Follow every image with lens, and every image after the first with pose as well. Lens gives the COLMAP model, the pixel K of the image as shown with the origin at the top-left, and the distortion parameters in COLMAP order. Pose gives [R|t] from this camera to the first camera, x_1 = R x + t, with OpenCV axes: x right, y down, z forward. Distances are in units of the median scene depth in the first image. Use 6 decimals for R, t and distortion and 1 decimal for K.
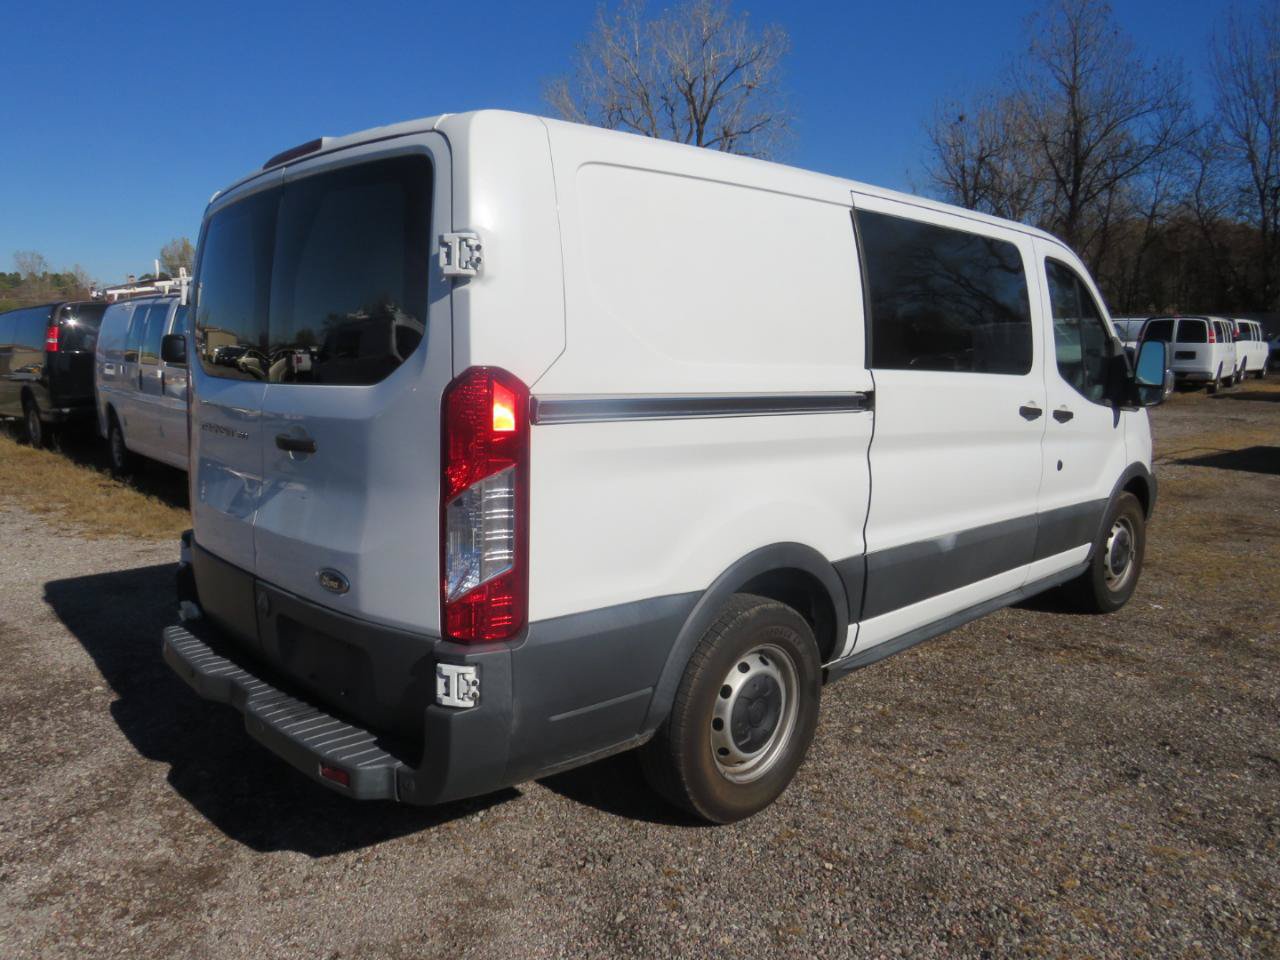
lens RADIAL K [[891.4, 0, 623.1], [0, 891.4, 478.7], [0, 0, 1]] dist [-0.024749, 0.000553]
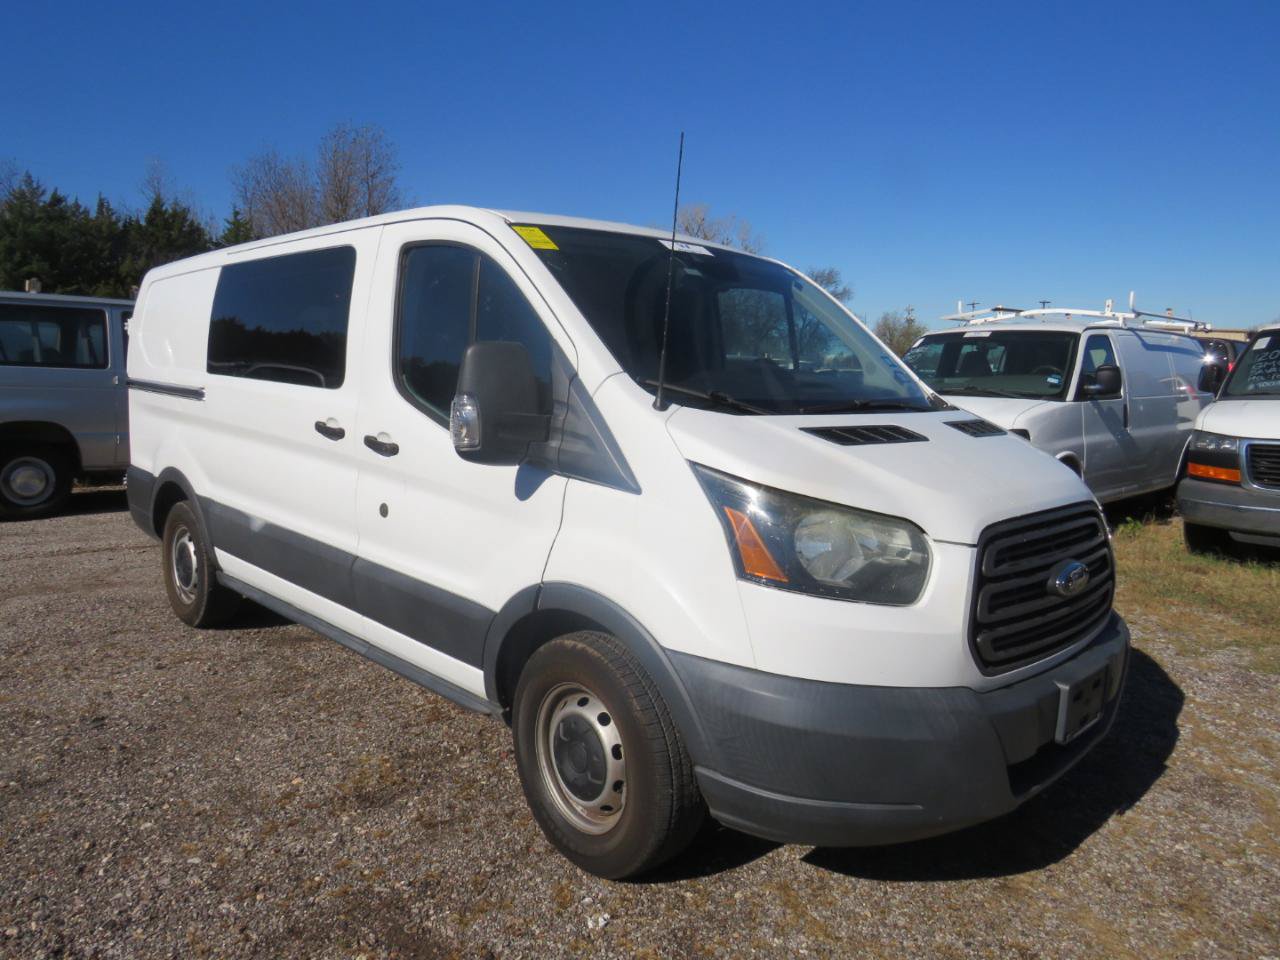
lens RADIAL K [[900.2, 0, 641.4], [0, 900.2, 459.4], [0, 0, 1]] dist [-0.025536, -0.000735]
pose [[0.028417, 0.094102, -0.995157, 2.342650], [-0.163340, 0.982615, 0.088252, -0.302084], [0.986161, 0.160041, 0.043294, 2.166606]]
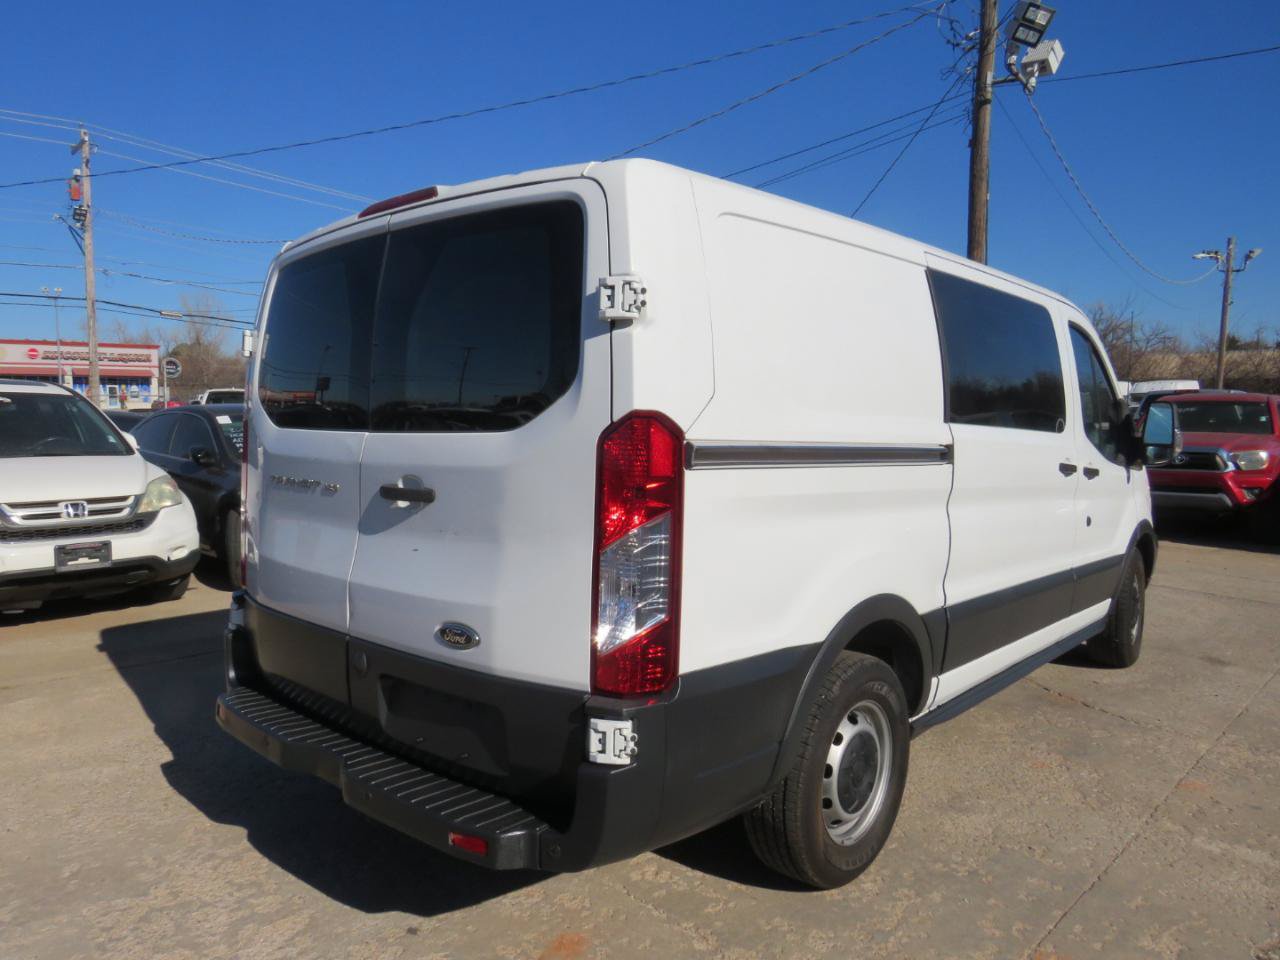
lens RADIAL K [[891.4, 0, 623.1], [0, 891.4, 478.7], [0, 0, 1]] dist [-0.024749, 0.000553]
pose [[0.997704, -0.002426, 0.067688, -0.210541], [0.007737, 0.996899, -0.078316, 0.022639], [-0.067288, 0.078660, 0.994628, 0.023674]]
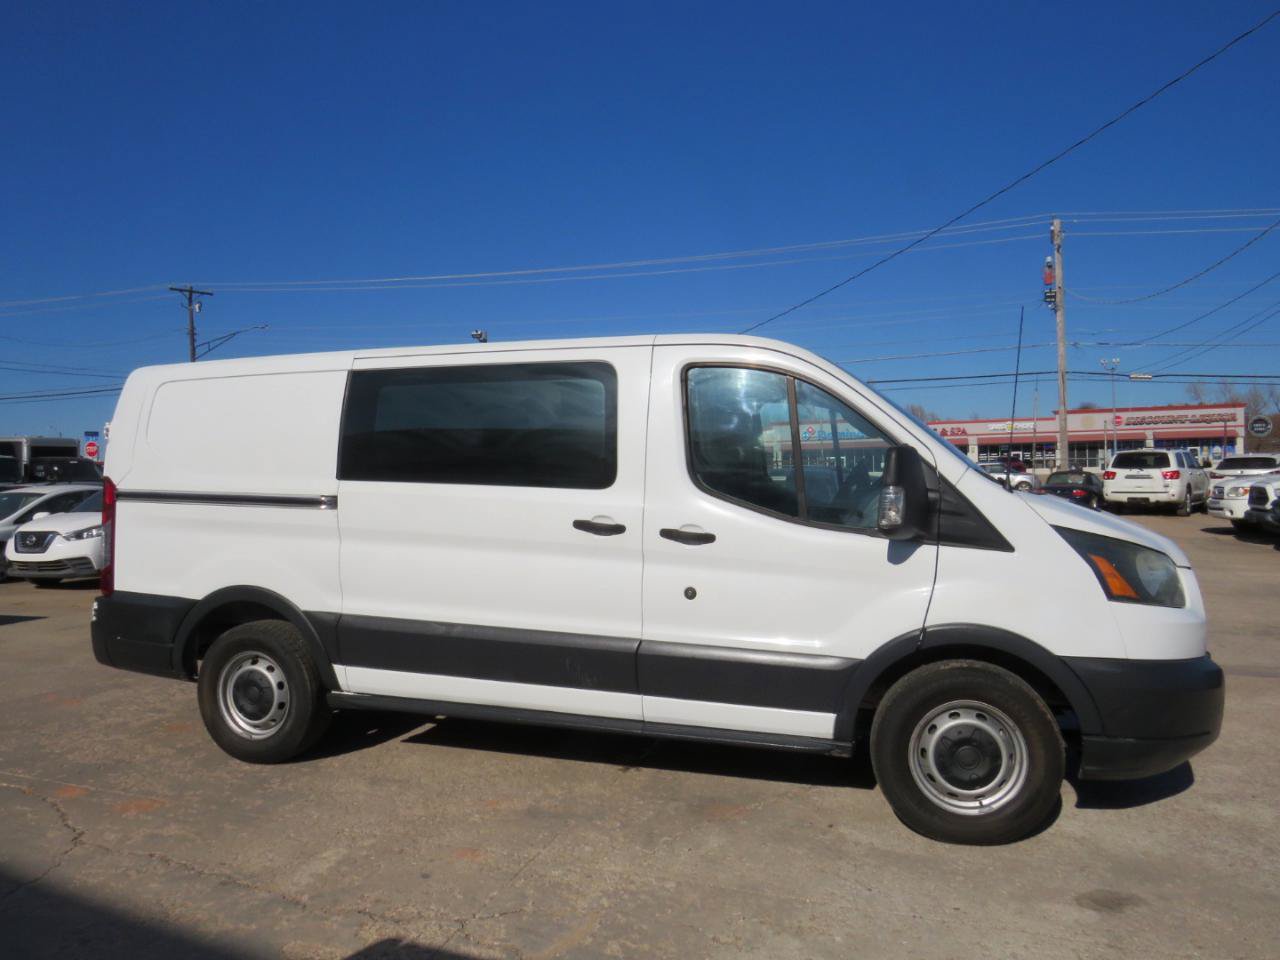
lens RADIAL K [[900.2, 0, 641.4], [0, 900.2, 459.4], [0, 0, 1]] dist [-0.025536, -0.000735]
pose [[0.485283, -0.025832, -0.873976, 2.298721], [-0.122536, 0.987690, -0.097232, -0.097348], [0.865728, 0.154278, 0.476144, 0.939818]]
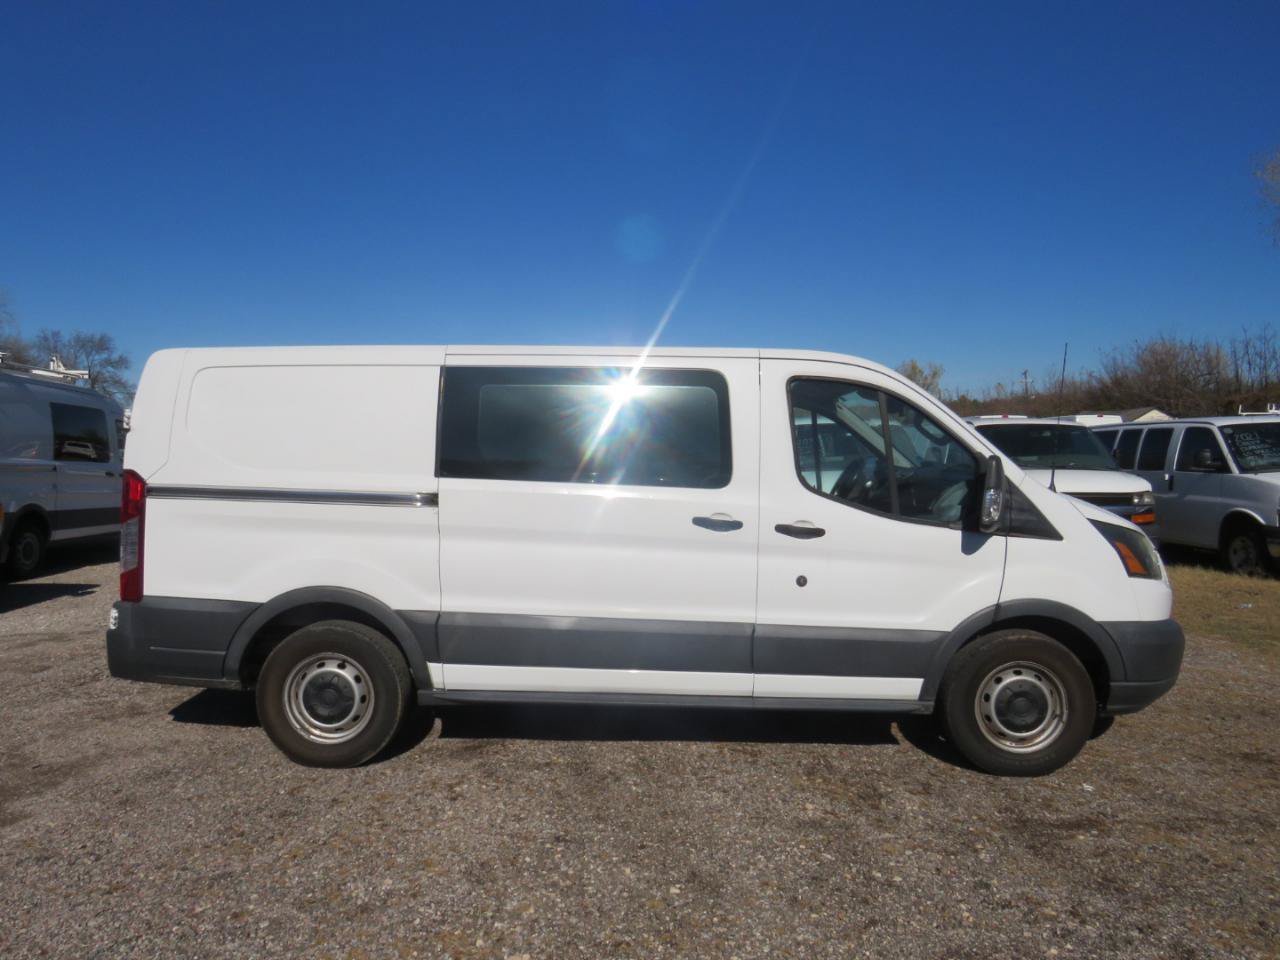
lens RADIAL K [[900.2, 0, 641.4], [0, 900.2, 459.4], [0, 0, 1]] dist [-0.025536, -0.000735]
pose [[0.724799, 0.004840, -0.688944, 1.938404], [-0.104886, 0.989095, -0.103396, -0.048354], [0.680930, 0.147202, 0.717402, 0.242233]]
